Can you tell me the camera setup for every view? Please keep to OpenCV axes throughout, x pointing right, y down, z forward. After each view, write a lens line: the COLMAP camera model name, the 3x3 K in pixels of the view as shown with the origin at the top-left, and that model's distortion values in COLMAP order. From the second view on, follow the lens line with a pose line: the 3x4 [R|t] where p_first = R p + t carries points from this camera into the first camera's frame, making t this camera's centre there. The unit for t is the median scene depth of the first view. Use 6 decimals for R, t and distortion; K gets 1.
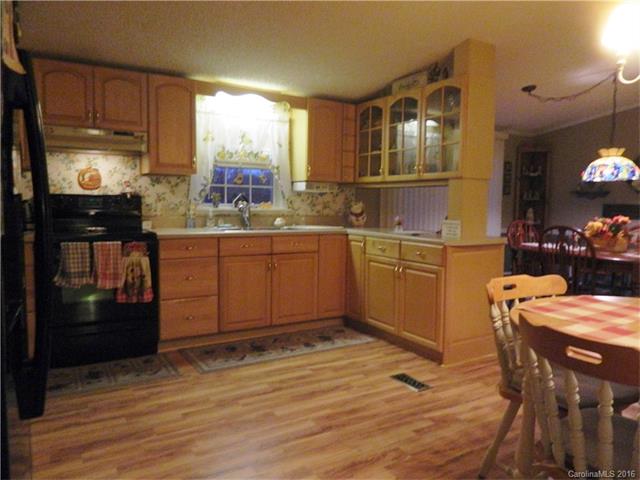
lens RADIAL K [[470.0, 0, 320.0], [0, 470.0, 240.0], [0, 0, 1]] dist [0.003422, 0.002541]
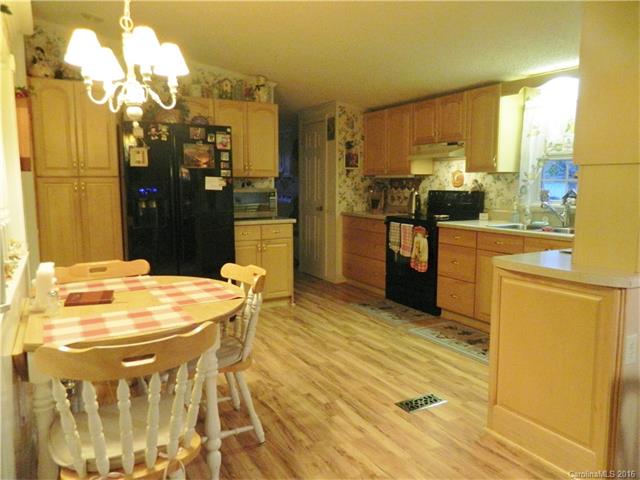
lens RADIAL K [[470.0, 0, 320.0], [0, 470.0, 240.0], [0, 0, 1]] dist [0.003422, 0.002541]
pose [[-0.019963, 0.103881, -0.994389, 1.044466], [-0.085144, 0.990798, 0.105216, -0.080801], [0.996169, 0.086767, -0.010934, 0.787167]]
